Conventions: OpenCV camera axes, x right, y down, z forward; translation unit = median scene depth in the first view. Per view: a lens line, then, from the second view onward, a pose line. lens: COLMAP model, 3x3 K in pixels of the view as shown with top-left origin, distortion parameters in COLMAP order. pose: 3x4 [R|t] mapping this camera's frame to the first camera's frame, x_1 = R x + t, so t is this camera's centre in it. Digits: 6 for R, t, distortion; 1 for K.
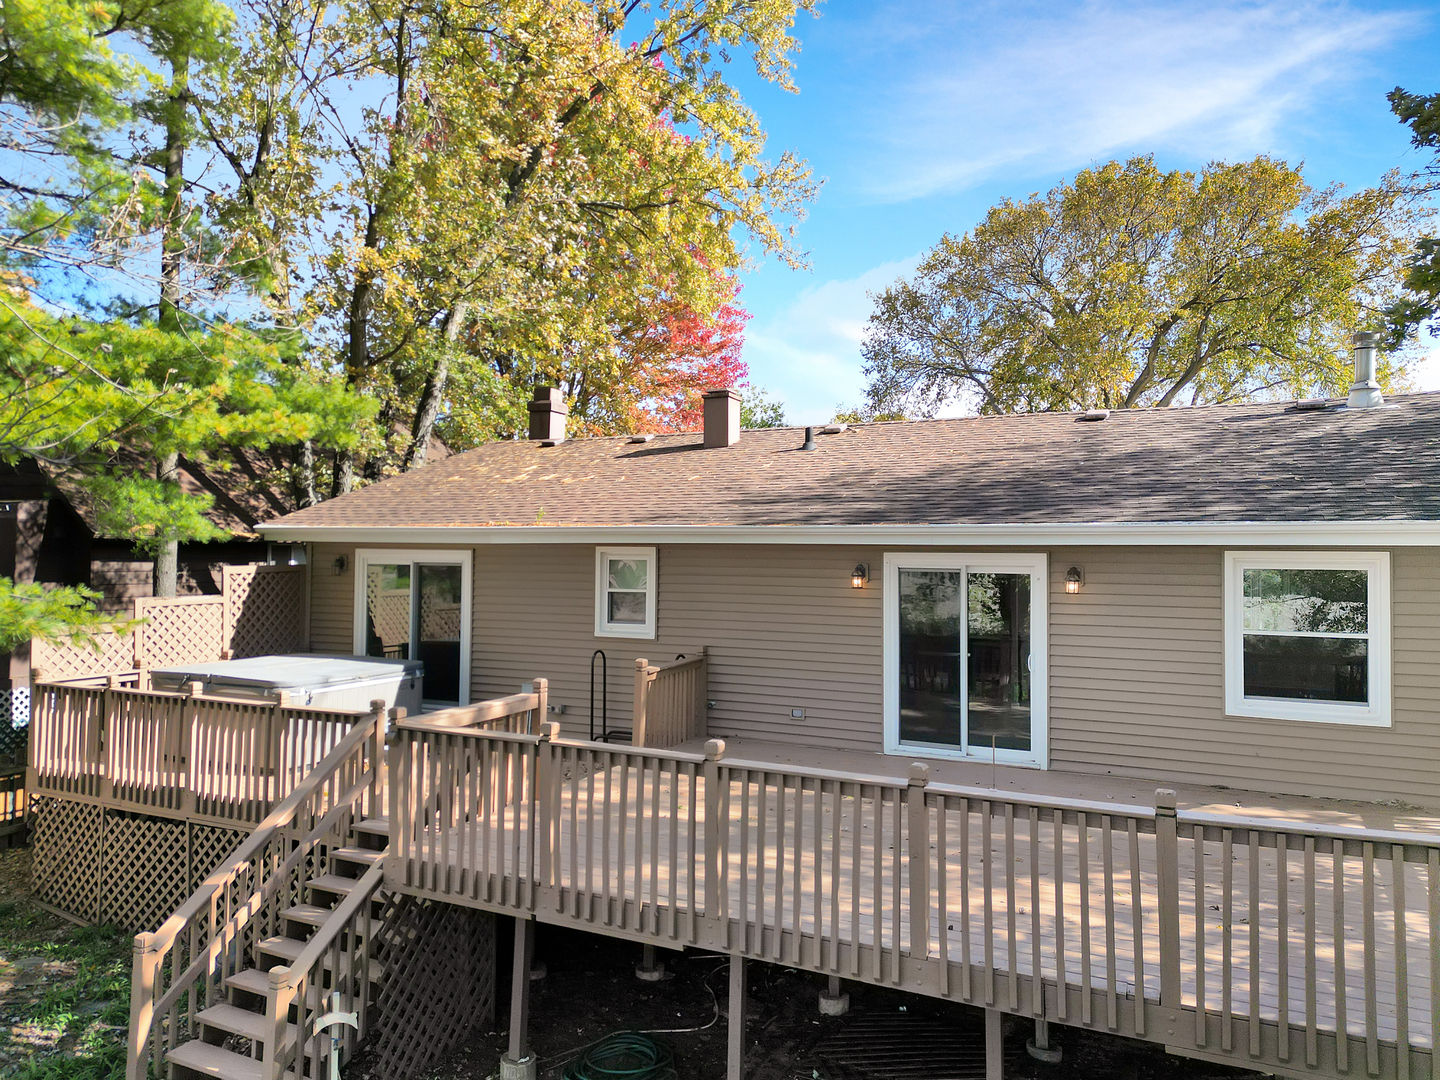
lens RADIAL K [[1024.9, 0, 720.0], [0, 1024.9, 540.0], [0, 0, 1]] dist [0.045363, 0.001262]
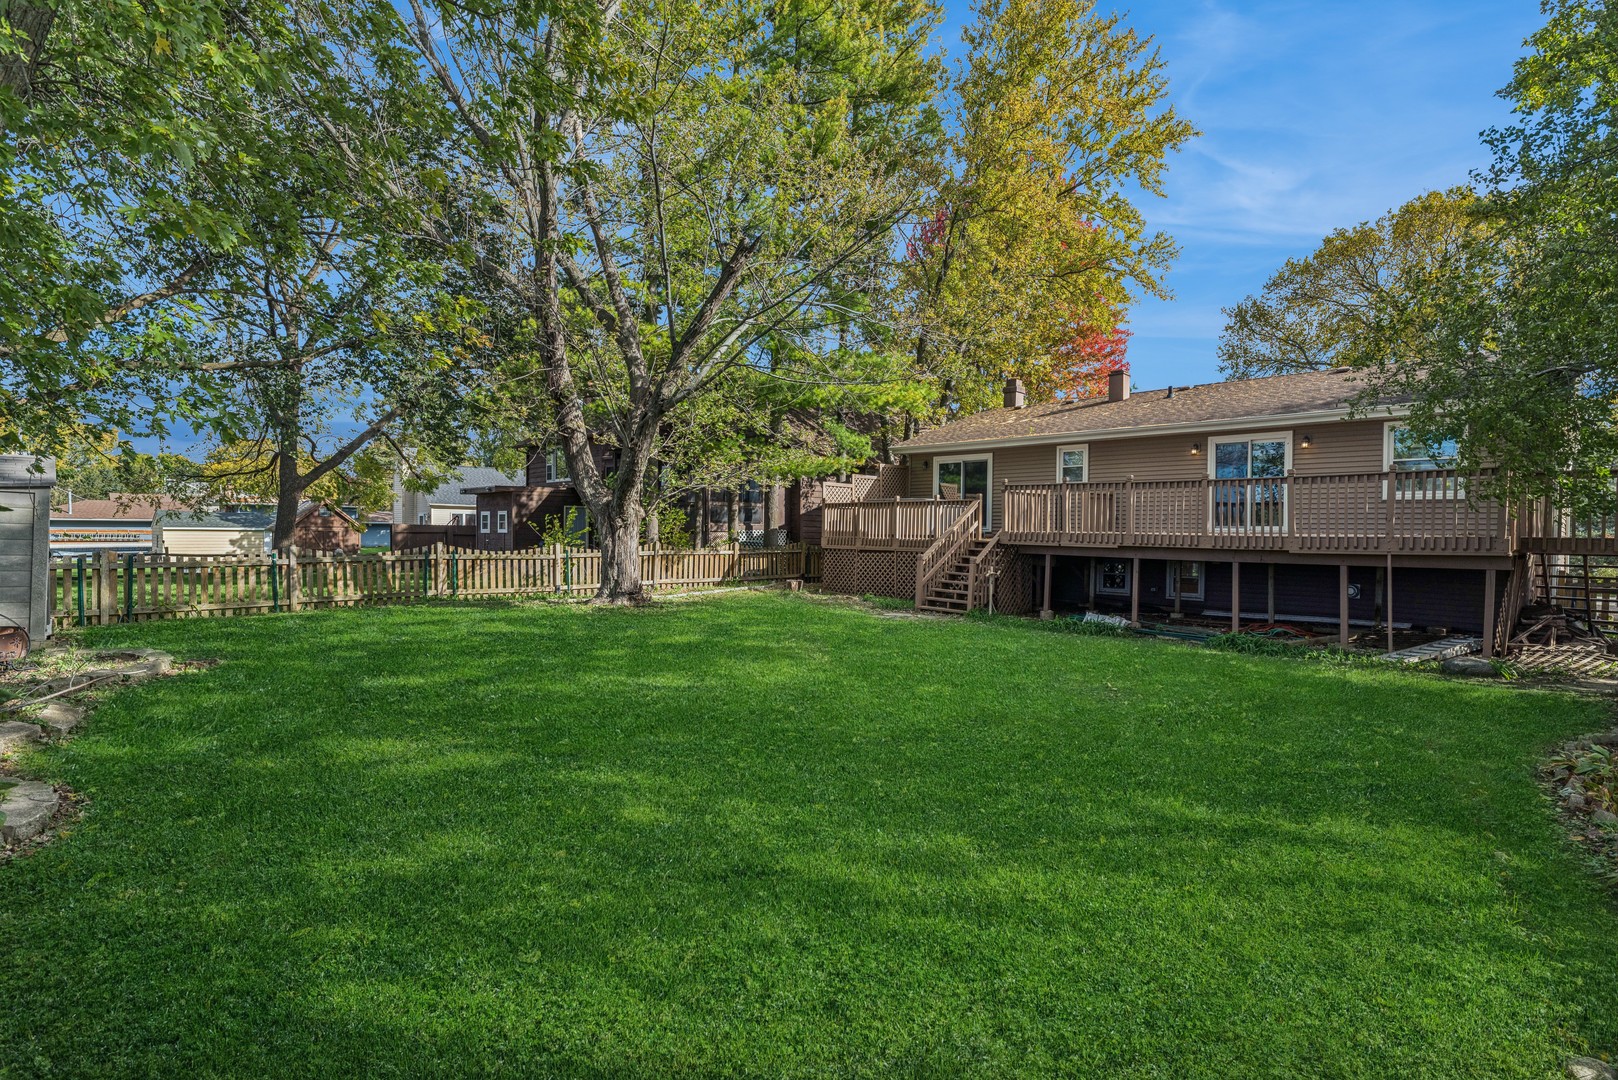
lens RADIAL K [[793.9, 0, 806.0], [0, 793.9, 544.7], [0, 0, 1]] dist [-0.001053, -0.000222]
pose [[0.940286, 0.010190, -0.340234, -0.033506], [-0.000982, 0.999629, 0.027225, 0.108270], [0.340385, -0.025265, 0.939947, -0.460279]]
